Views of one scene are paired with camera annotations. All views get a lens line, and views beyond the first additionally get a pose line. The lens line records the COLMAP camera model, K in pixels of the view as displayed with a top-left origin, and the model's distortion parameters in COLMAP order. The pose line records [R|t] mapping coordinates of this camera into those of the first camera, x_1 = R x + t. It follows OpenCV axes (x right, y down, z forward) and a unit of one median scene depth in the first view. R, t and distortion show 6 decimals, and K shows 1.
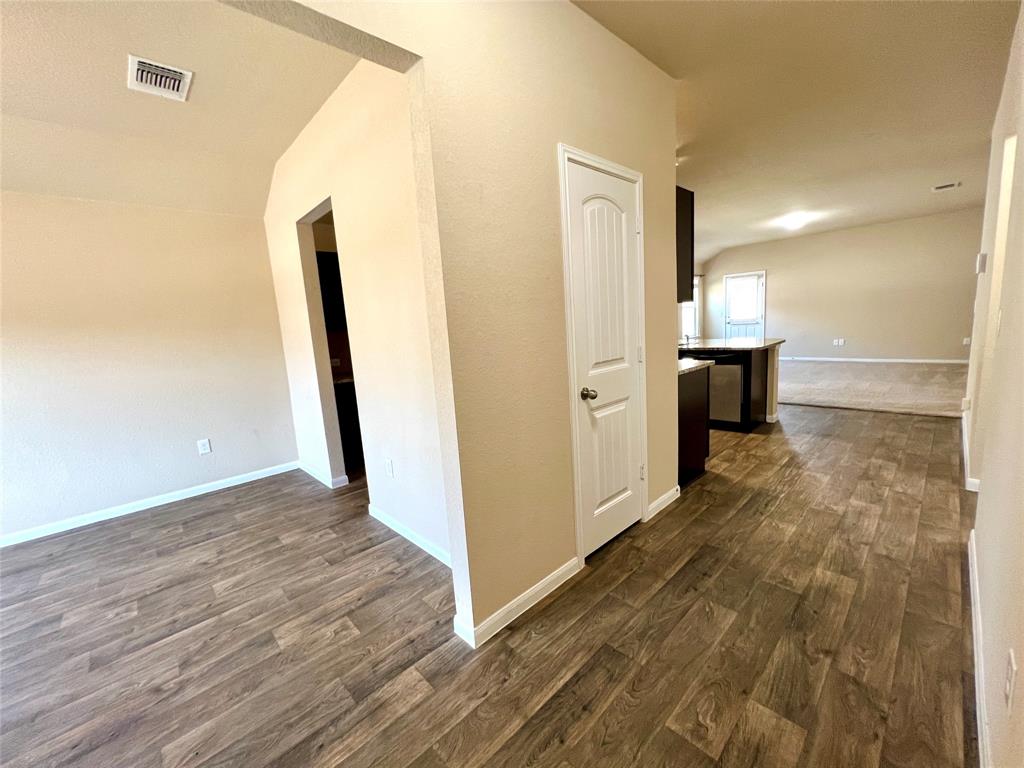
lens RADIAL K [[424.1, 0, 526.0], [0, 424.1, 369.3], [0, 0, 1]] dist [0.002324, 0.000311]
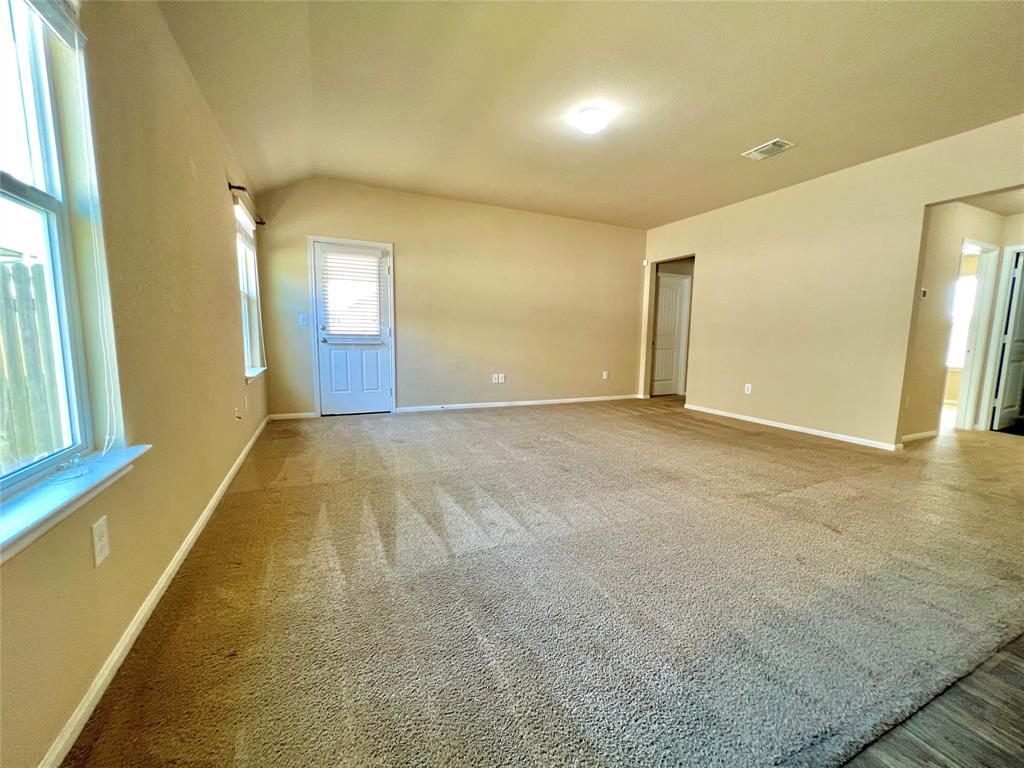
lens RADIAL K [[412.8, 0, 512.0], [0, 412.8, 384.0], [0, 0, 1]] dist [-0.001647, 0.000459]
pose [[0.348165, -0.035802, 0.936750, 0.190390], [0.061102, 0.998012, 0.015433, -0.086532], [-0.935440, 0.051864, 0.349660, 1.025786]]
